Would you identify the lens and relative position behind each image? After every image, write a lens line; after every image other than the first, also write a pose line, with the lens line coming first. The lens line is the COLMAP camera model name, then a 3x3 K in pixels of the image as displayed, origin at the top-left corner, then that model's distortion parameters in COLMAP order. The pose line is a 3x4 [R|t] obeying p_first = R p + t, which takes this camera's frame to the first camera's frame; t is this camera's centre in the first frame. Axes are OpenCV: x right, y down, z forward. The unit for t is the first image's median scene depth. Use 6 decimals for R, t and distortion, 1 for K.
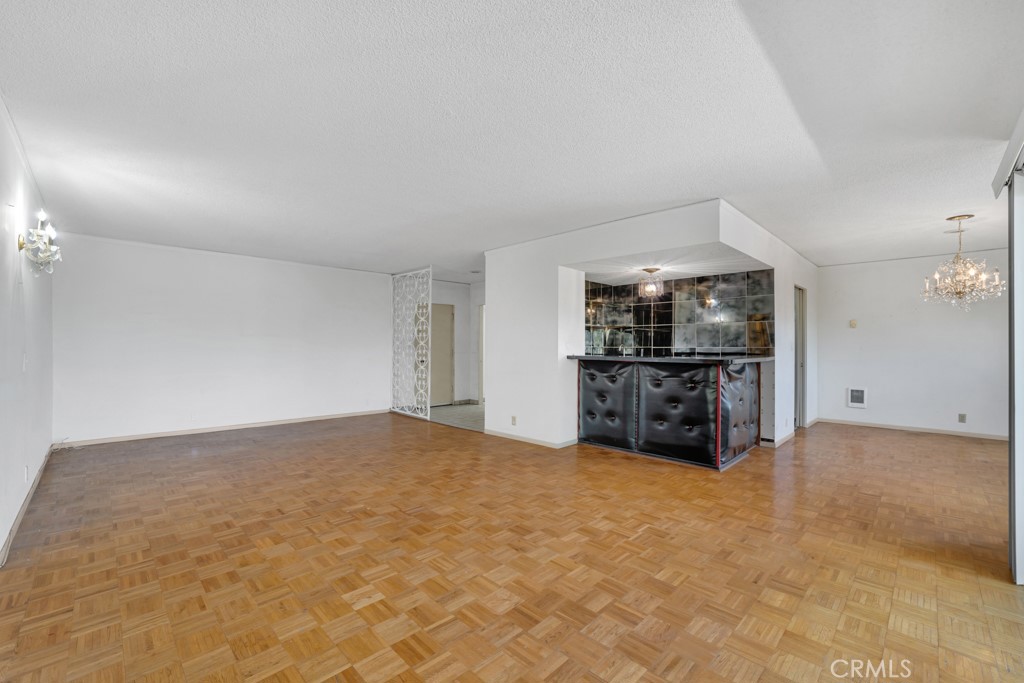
lens RADIAL K [[440.5, 0, 512.9], [0, 440.5, 341.9], [0, 0, 1]] dist [-0.020118, 0.000893]
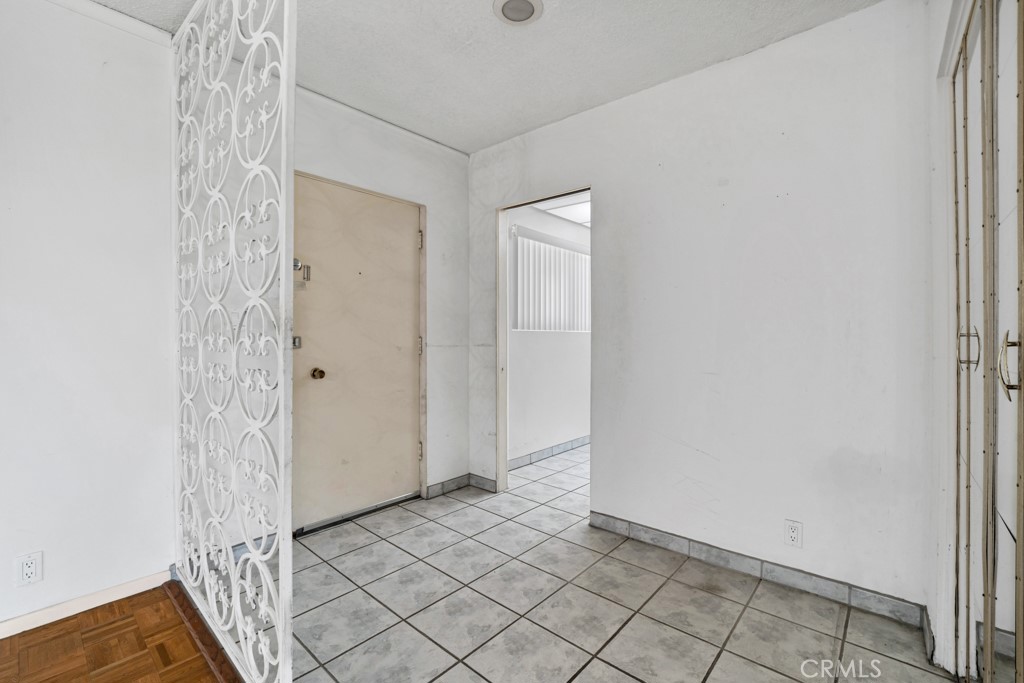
lens RADIAL K [[440.5, 0, 510.6], [0, 440.5, 340.8], [0, 0, 1]] dist [-0.020118, 0.000893]
pose [[0.998848, -0.005012, 0.047722, -0.083906], [0.004938, 0.999986, 0.001673, 0.022693], [-0.047730, -0.001436, 0.998859, 0.656033]]
